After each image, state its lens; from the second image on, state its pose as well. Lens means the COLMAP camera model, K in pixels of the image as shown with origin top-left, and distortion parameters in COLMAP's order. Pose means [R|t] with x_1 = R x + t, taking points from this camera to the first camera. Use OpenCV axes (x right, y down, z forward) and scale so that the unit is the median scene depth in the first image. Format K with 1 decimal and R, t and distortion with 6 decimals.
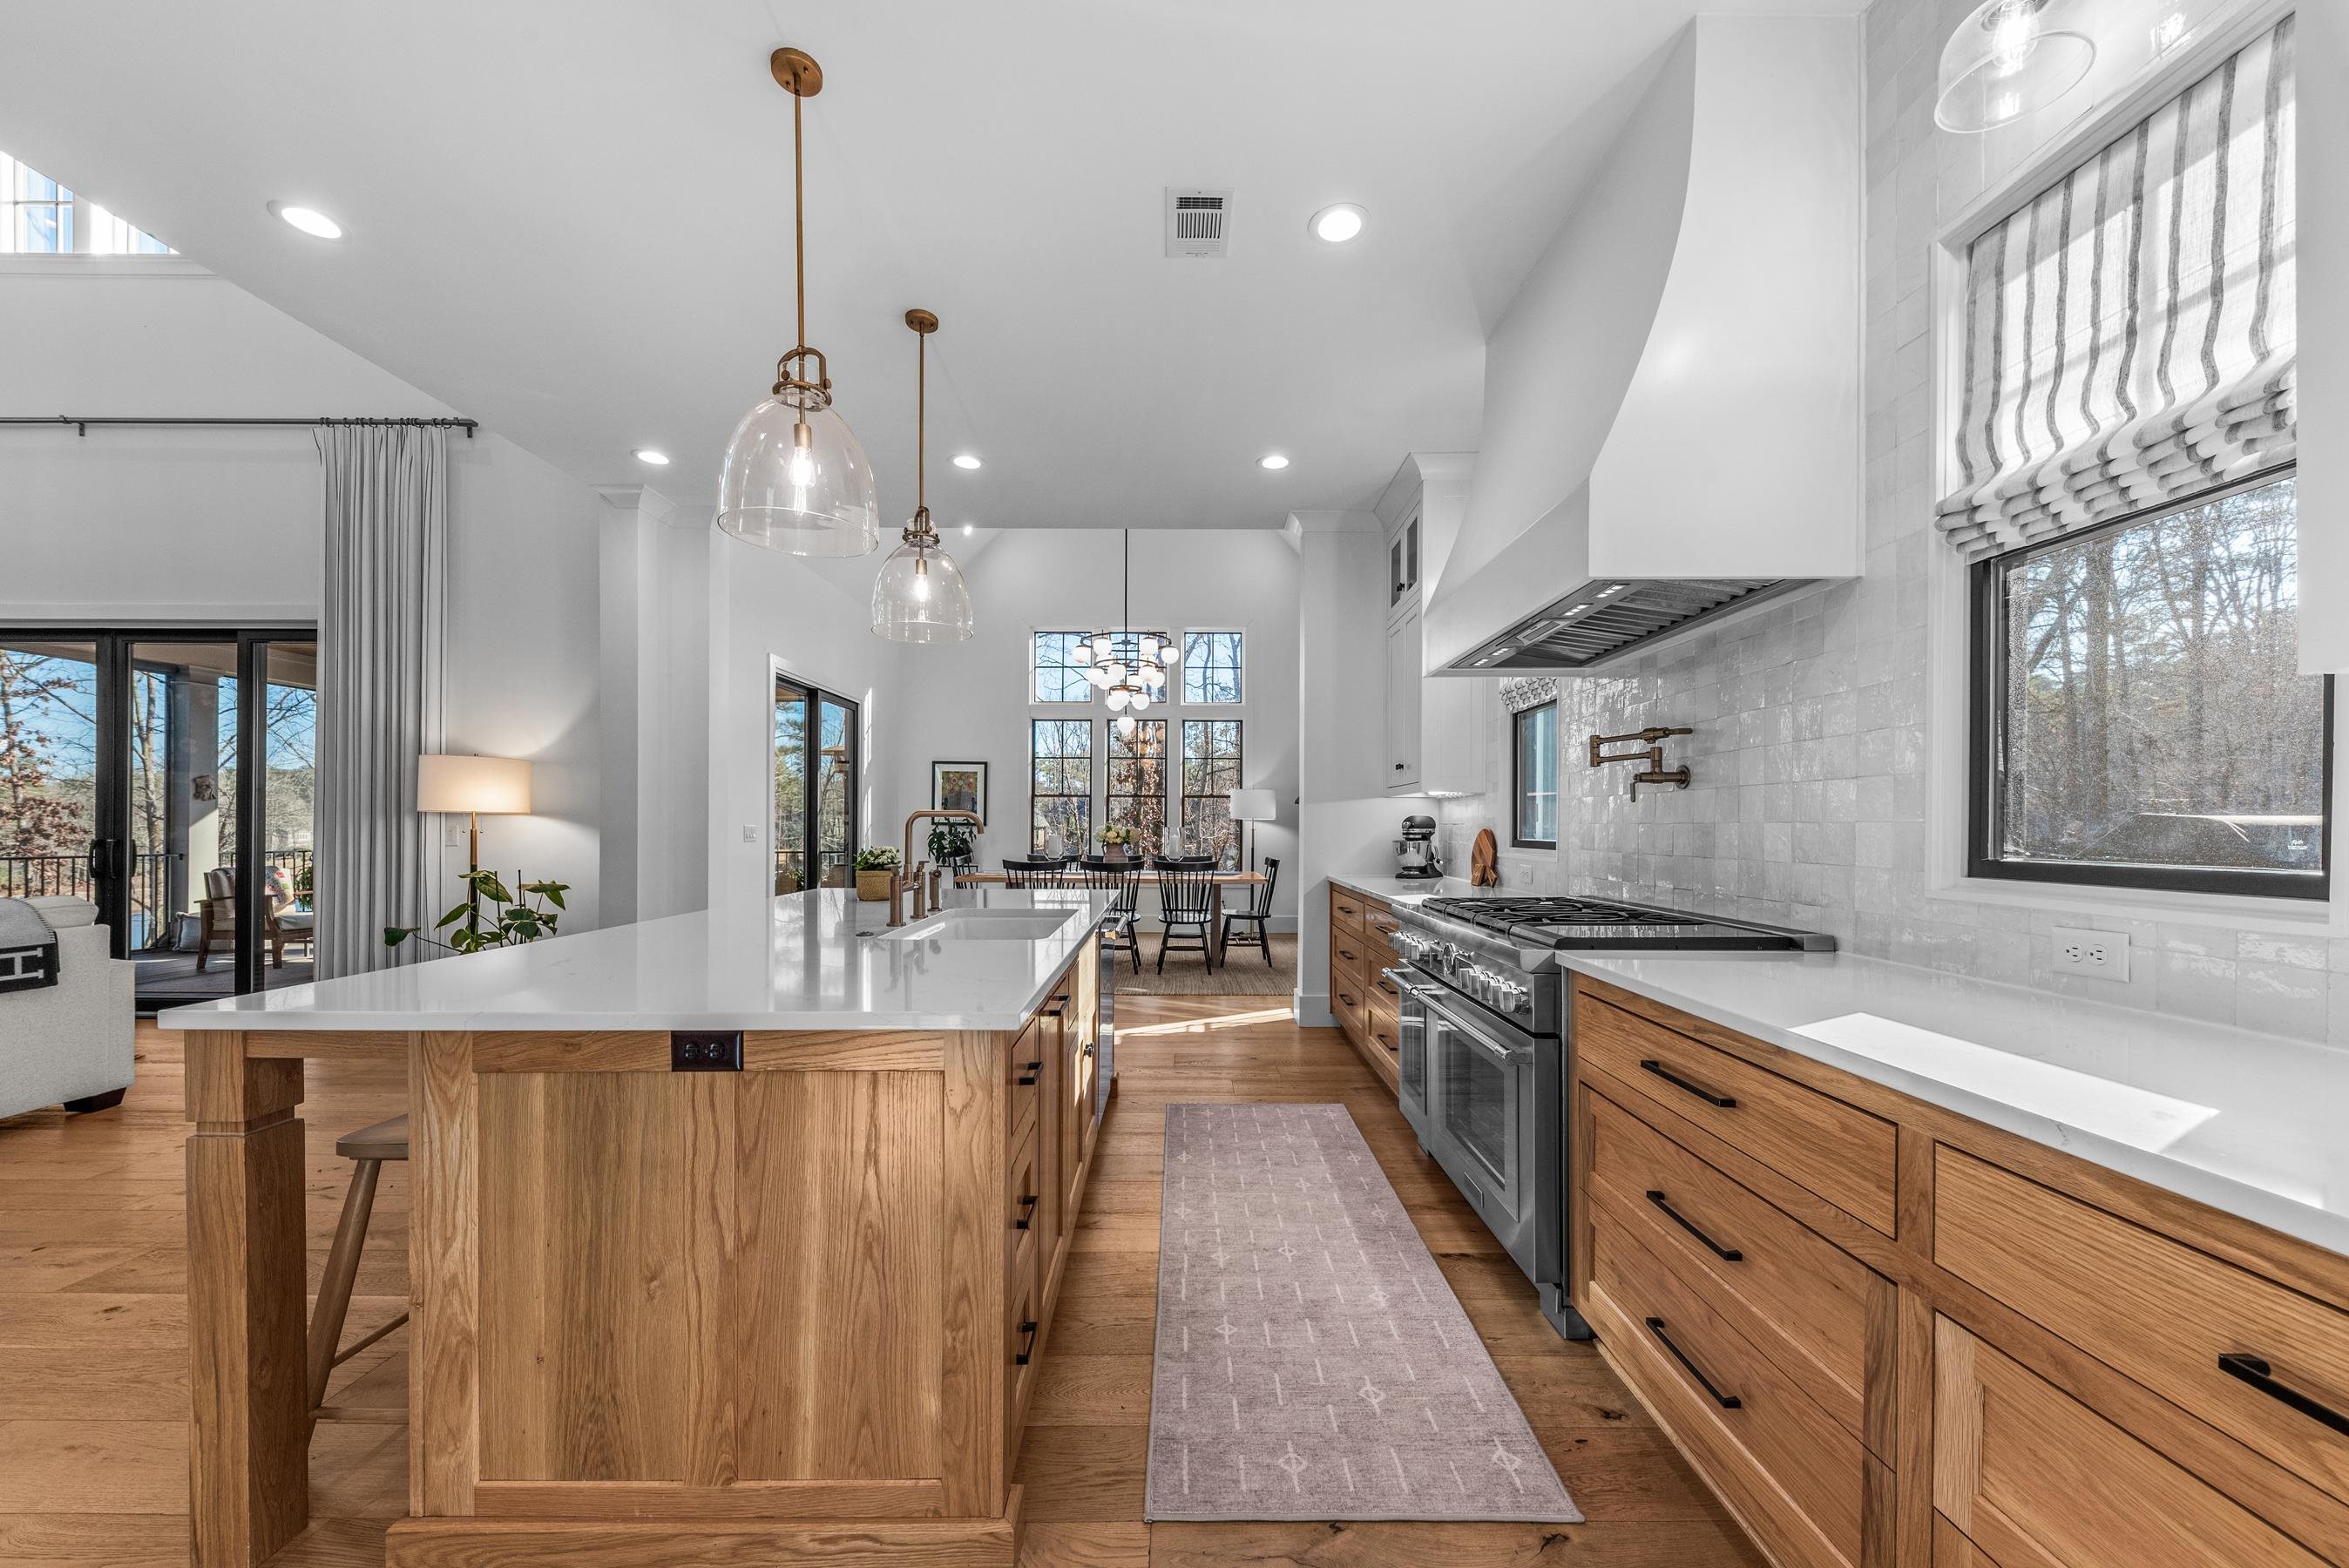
lens RADIAL K [[869.1, 0, 1163.9], [0, 869.1, 812.8], [0, 0, 1]] dist [0.022006, -0.006877]
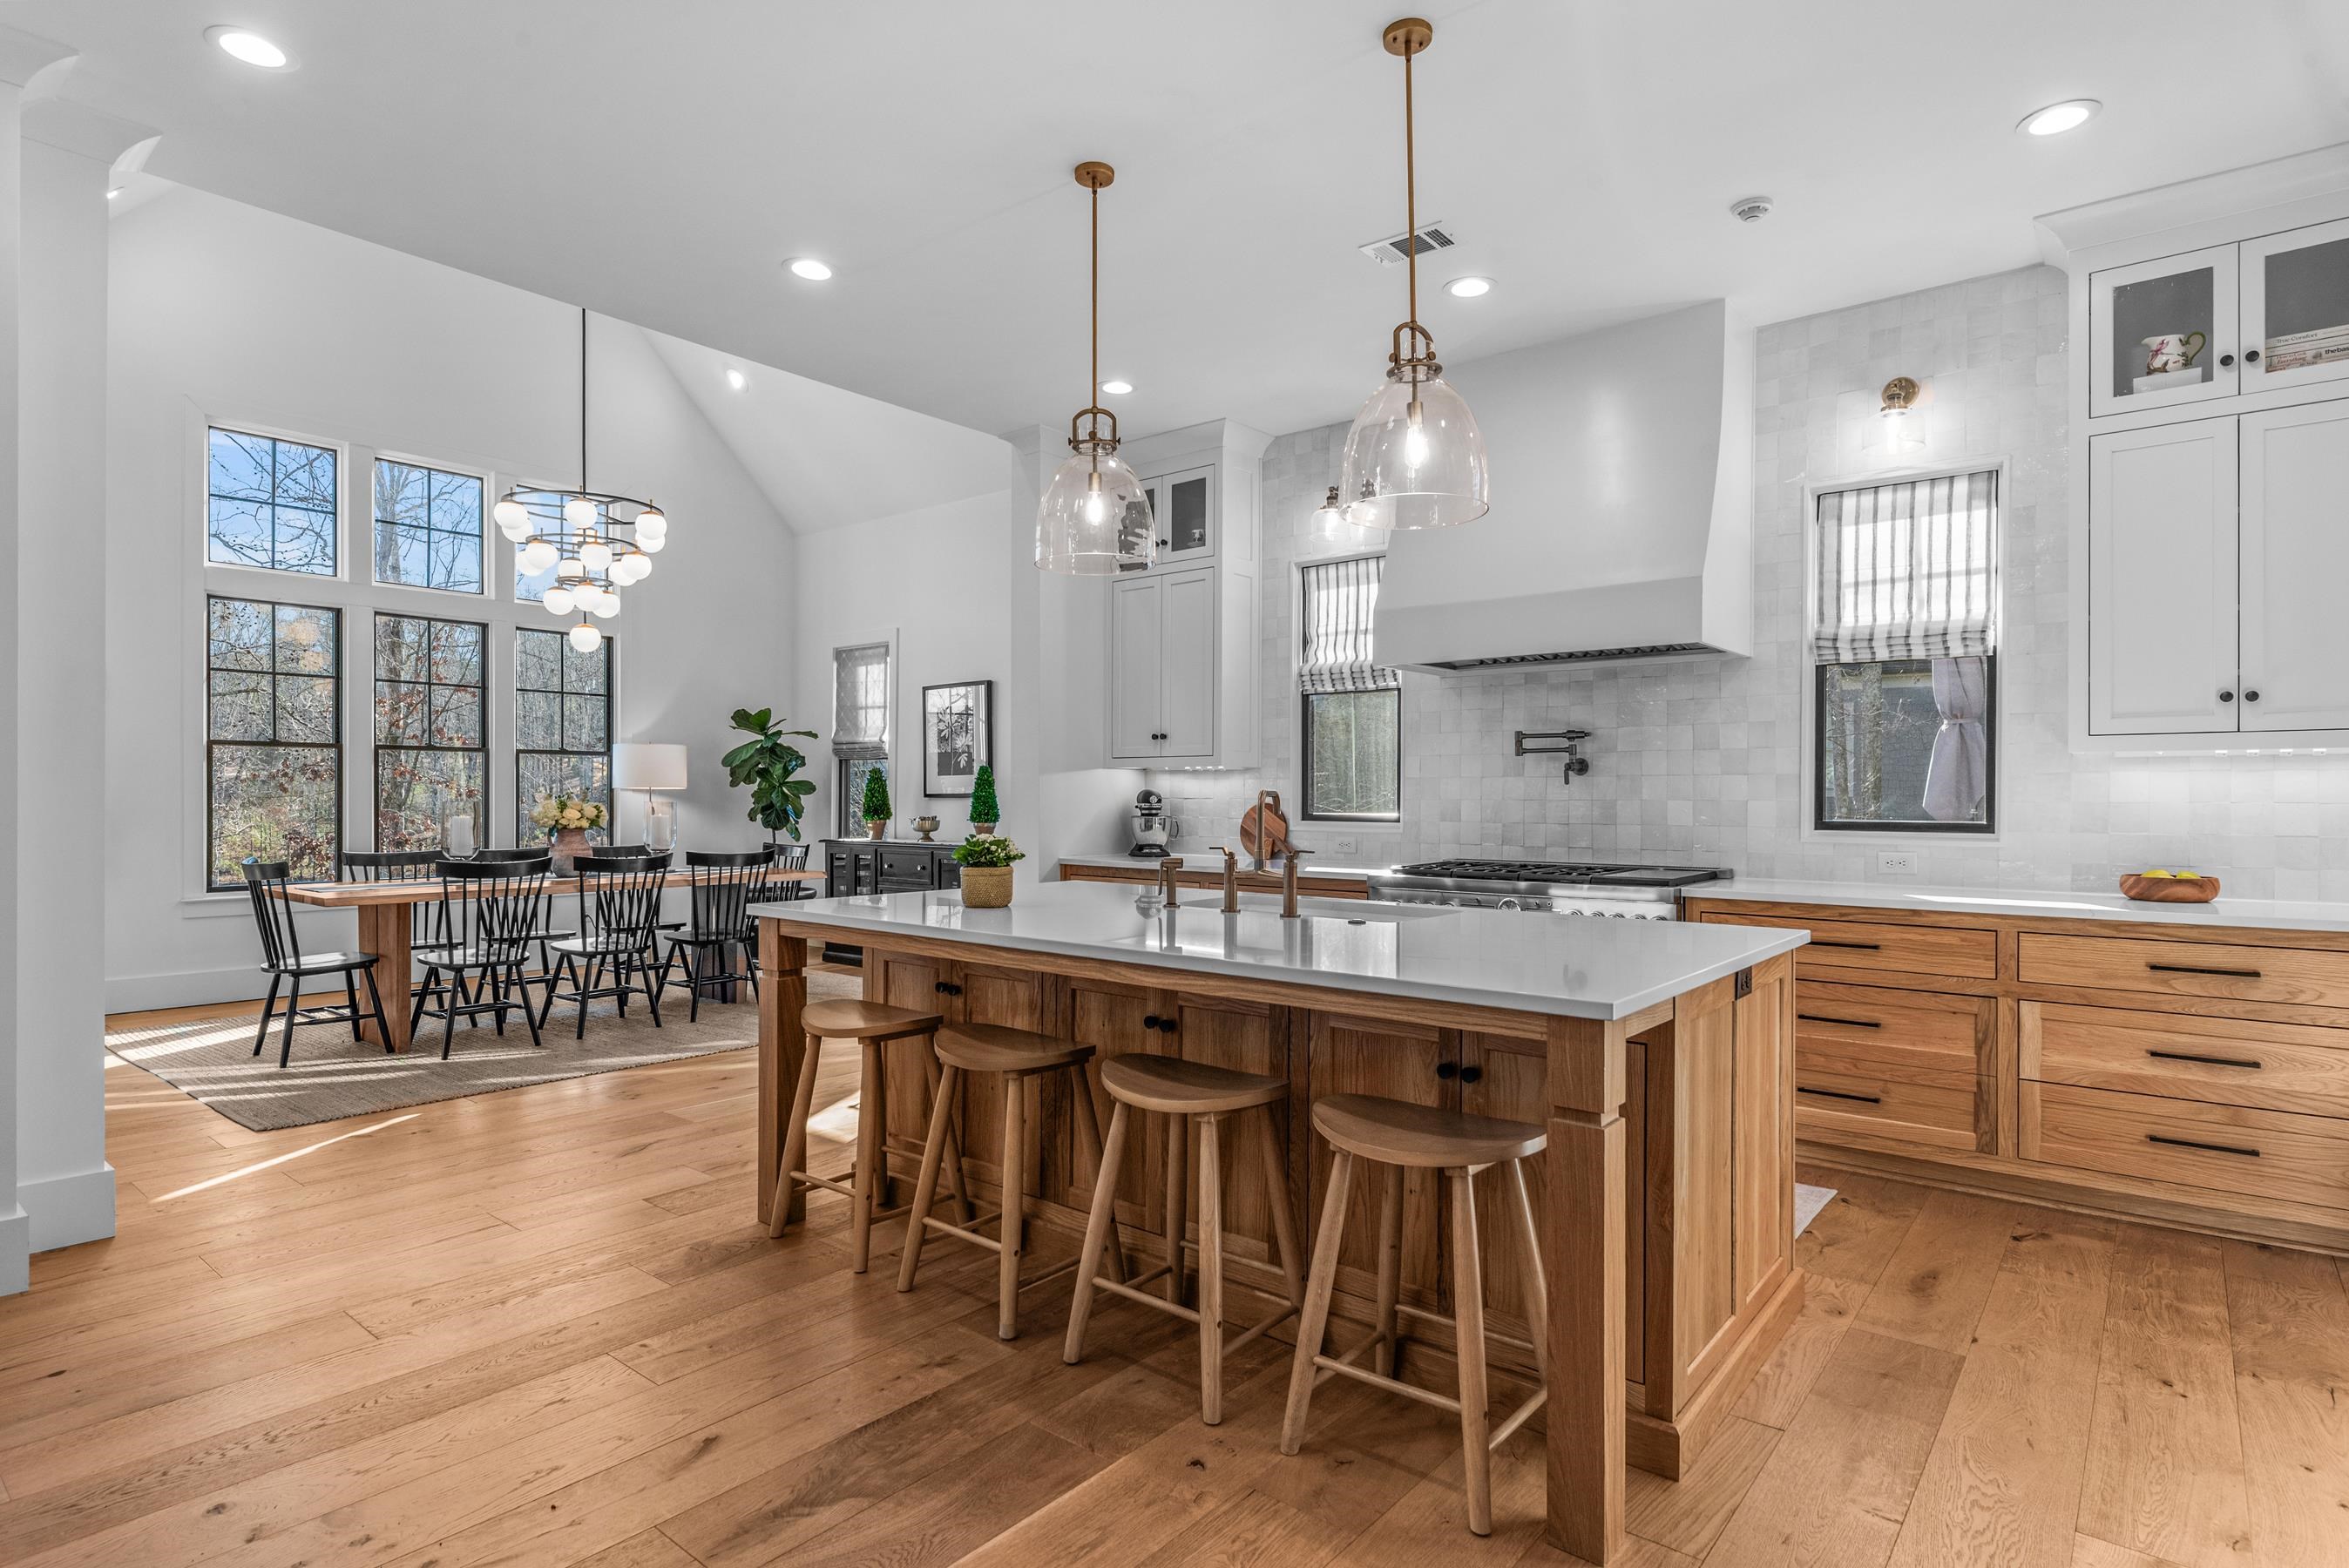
lens RADIAL K [[1228.2, 0, 1216.3], [0, 1228.2, 795.1], [0, 0, 1]] dist [0.016646, -0.017578]
pose [[0.607087, -0.000217, 0.794636, -1.718460], [-0.010925, 0.999903, 0.008620, -0.010049], [-0.794561, -0.013915, 0.607025, 0.366435]]
